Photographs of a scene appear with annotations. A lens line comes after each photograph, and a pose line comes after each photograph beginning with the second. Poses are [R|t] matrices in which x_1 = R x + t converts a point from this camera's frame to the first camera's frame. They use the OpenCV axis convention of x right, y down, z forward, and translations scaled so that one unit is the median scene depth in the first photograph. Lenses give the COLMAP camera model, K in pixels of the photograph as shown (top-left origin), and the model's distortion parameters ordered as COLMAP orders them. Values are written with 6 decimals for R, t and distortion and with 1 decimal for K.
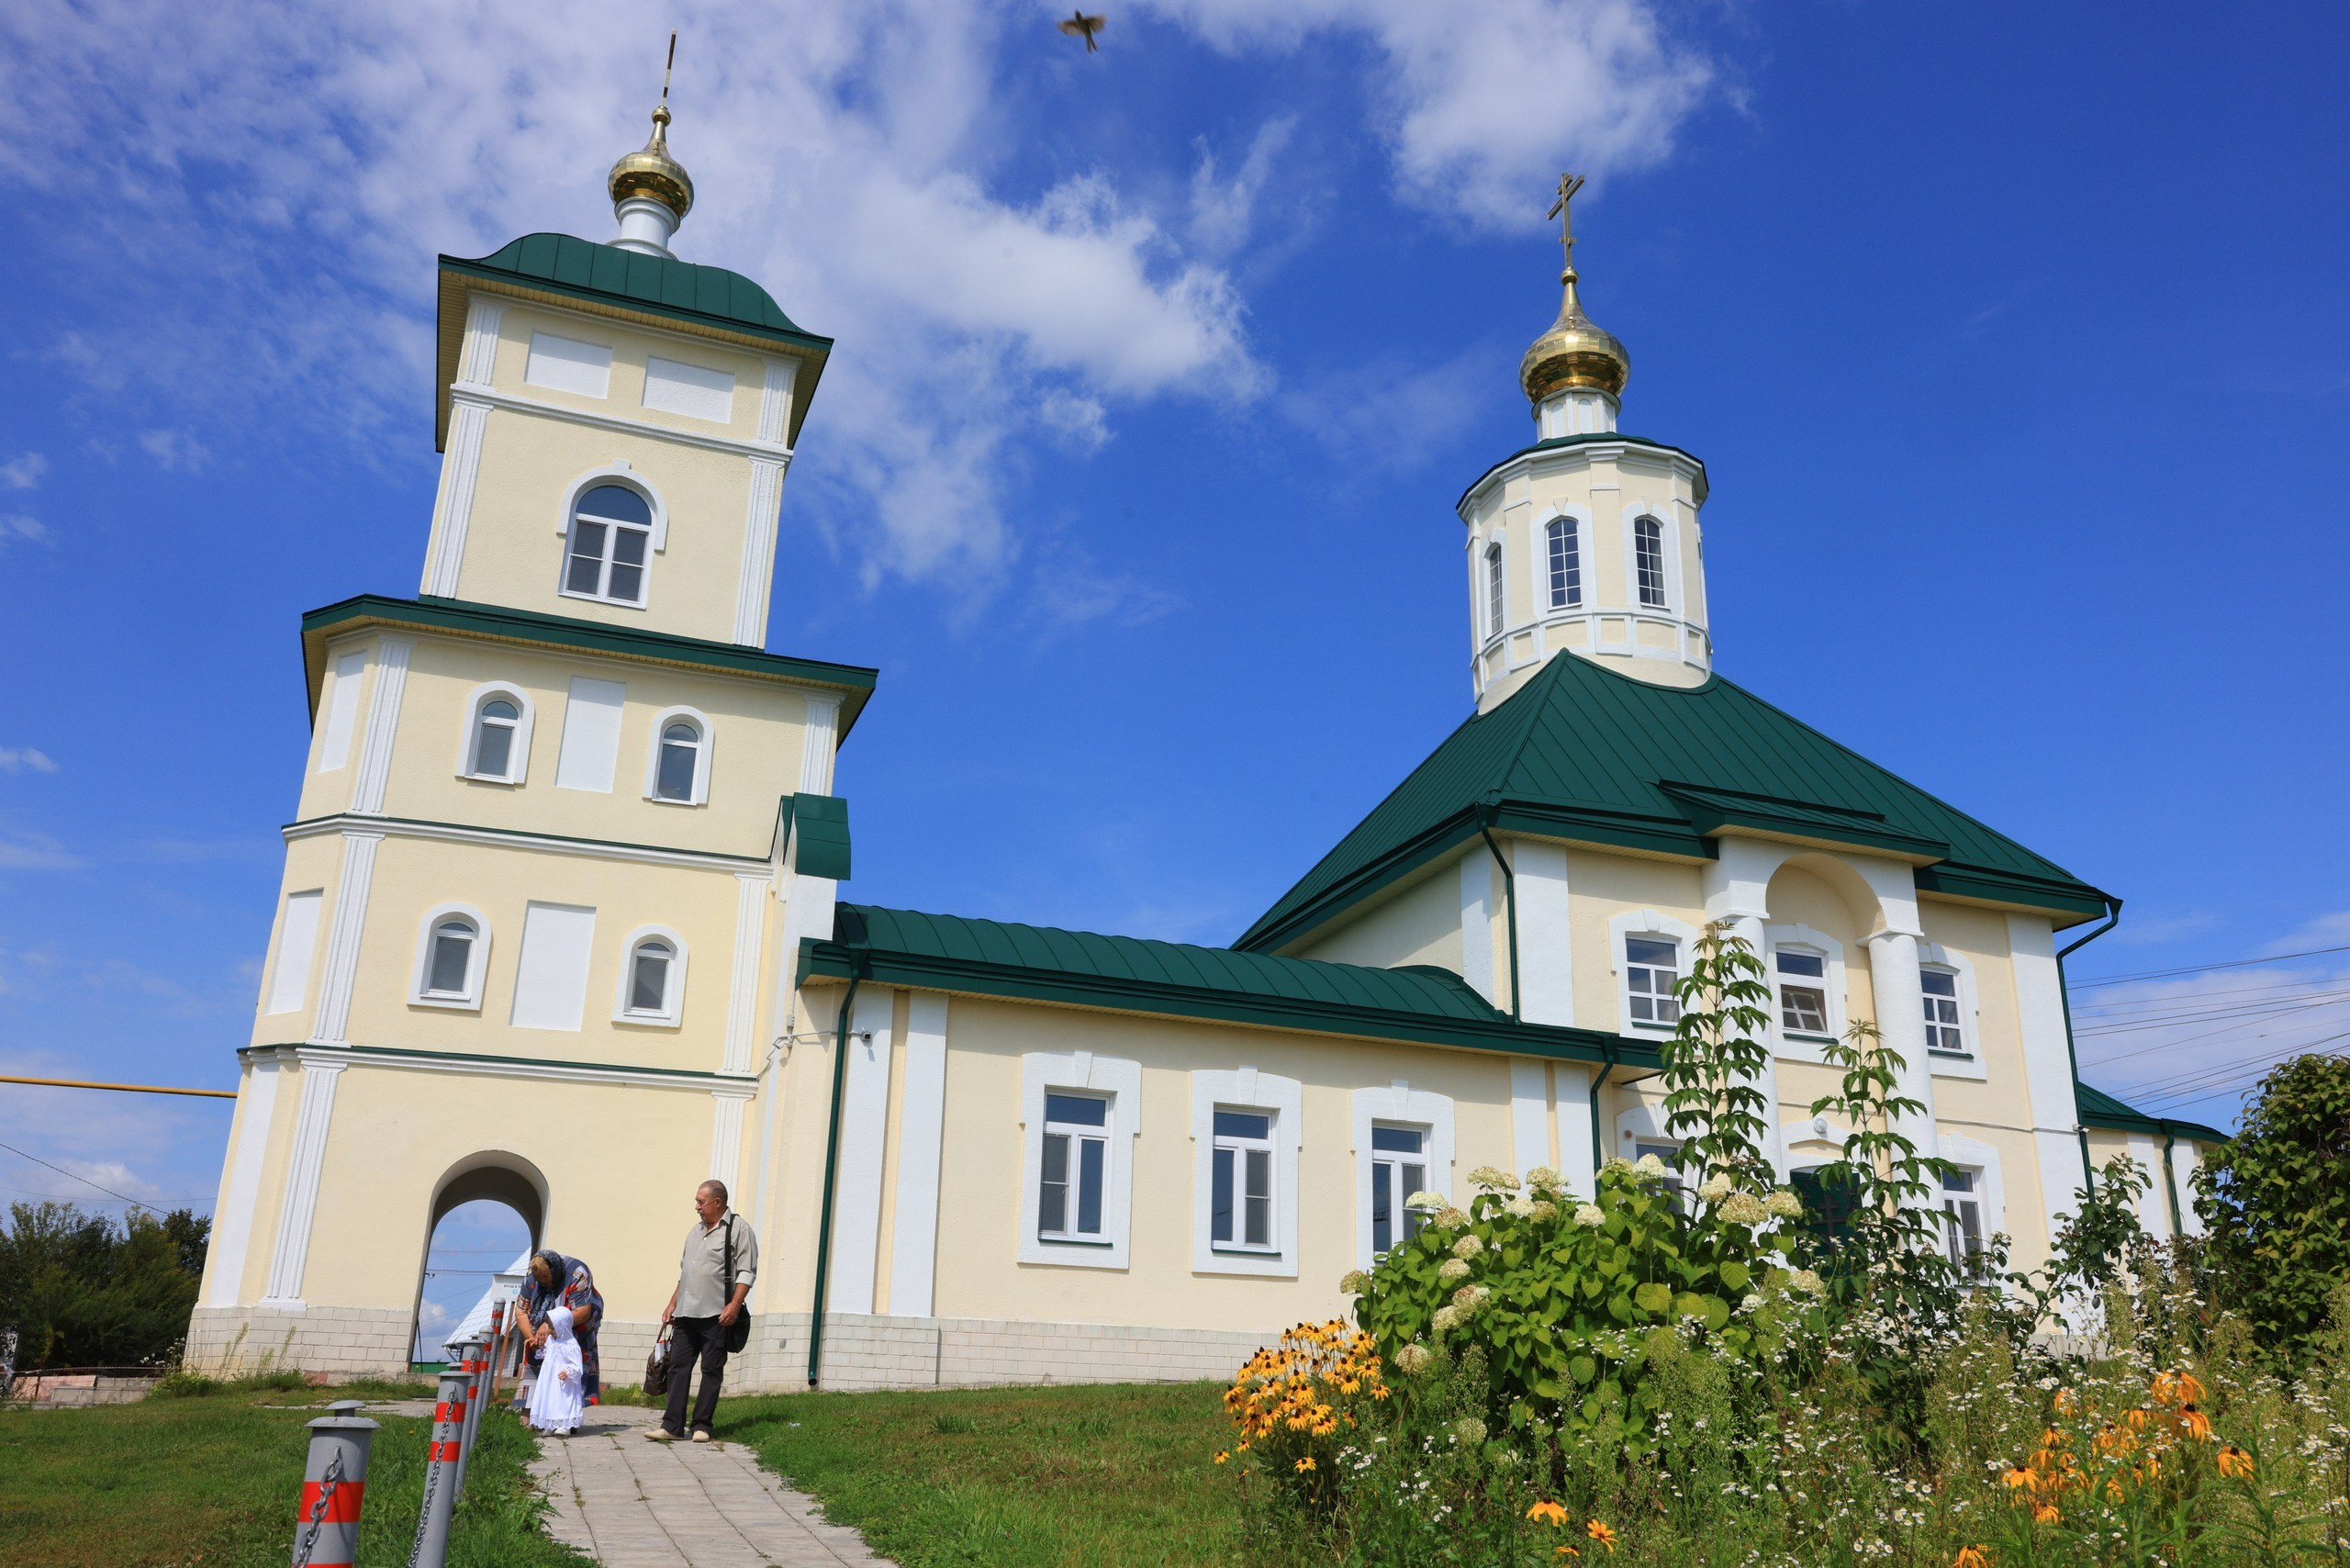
lens RADIAL K [[1874.0, 0, 1173.0], [0, 1874.0, 792.5], [0, 0, 1]] dist [0.000132, 0.005157]
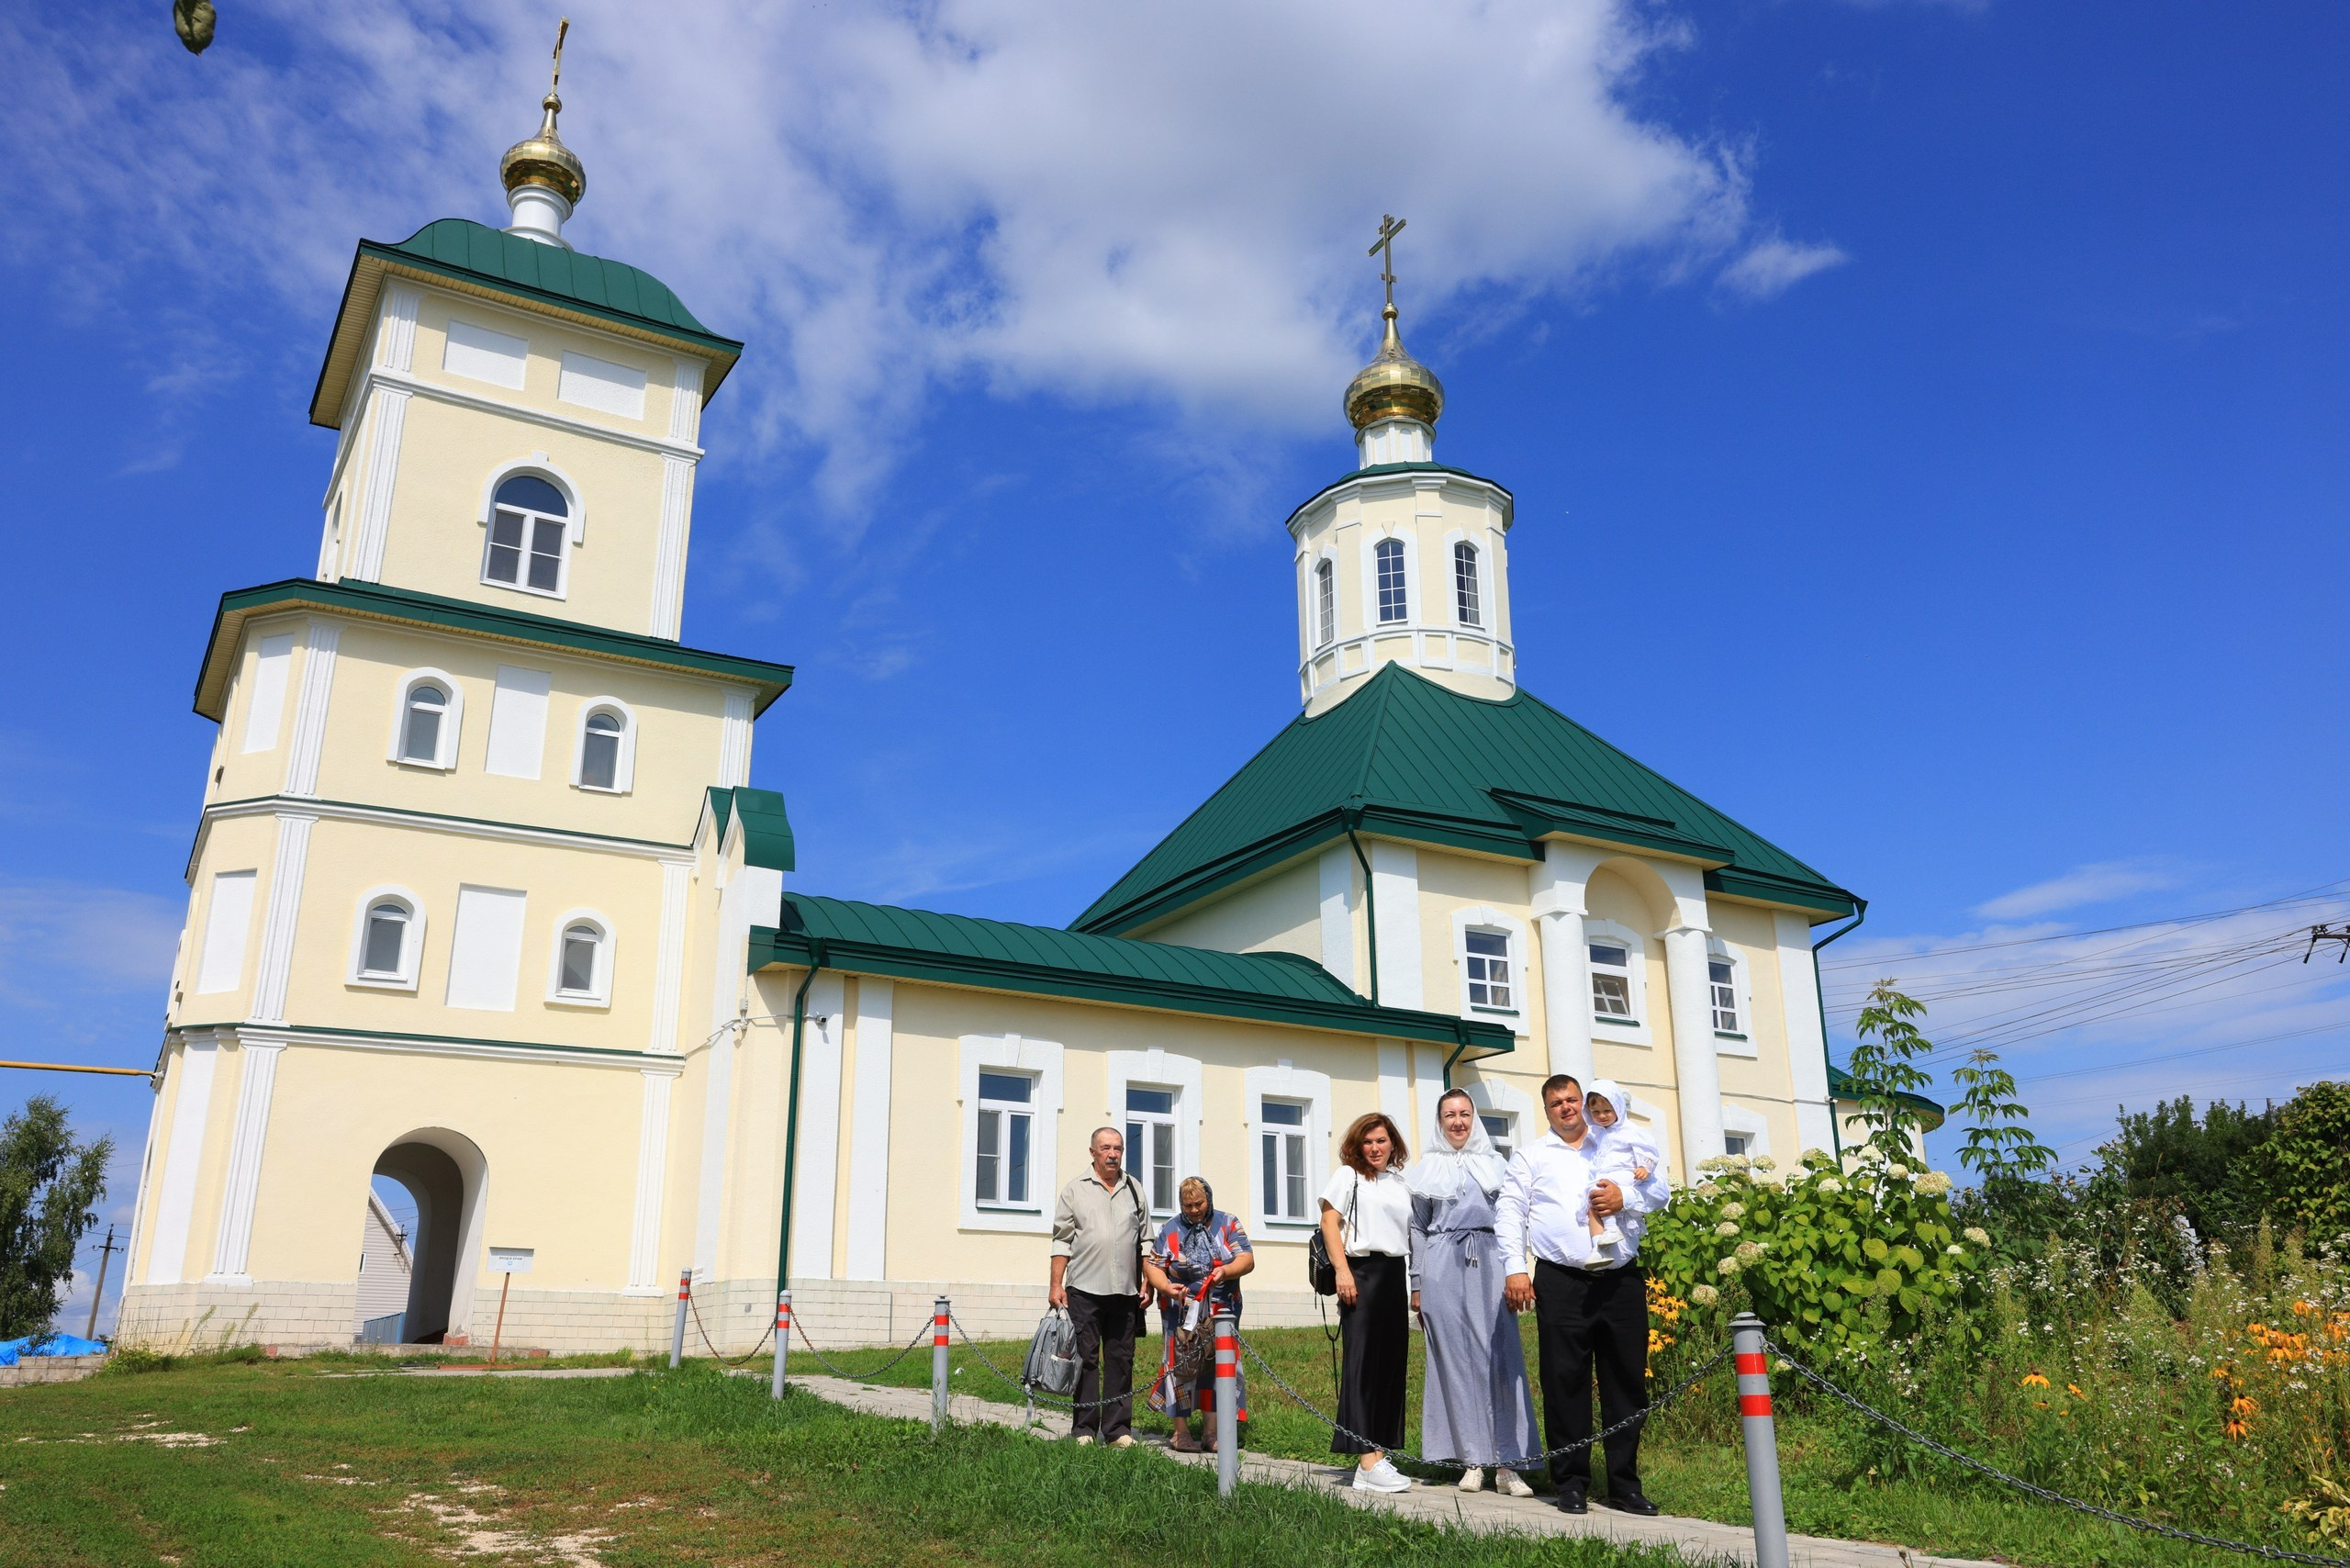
lens RADIAL K [[1874.0, 0, 1179.0], [0, 1874.0, 774.1], [0, 0, 1]] dist [0.000132, 0.005157]
pose [[0.985357, 0.026906, 0.168370, -0.122278], [-0.028658, 0.999557, 0.007984, -0.020489], [-0.168080, -0.012692, 0.985692, -0.072529]]
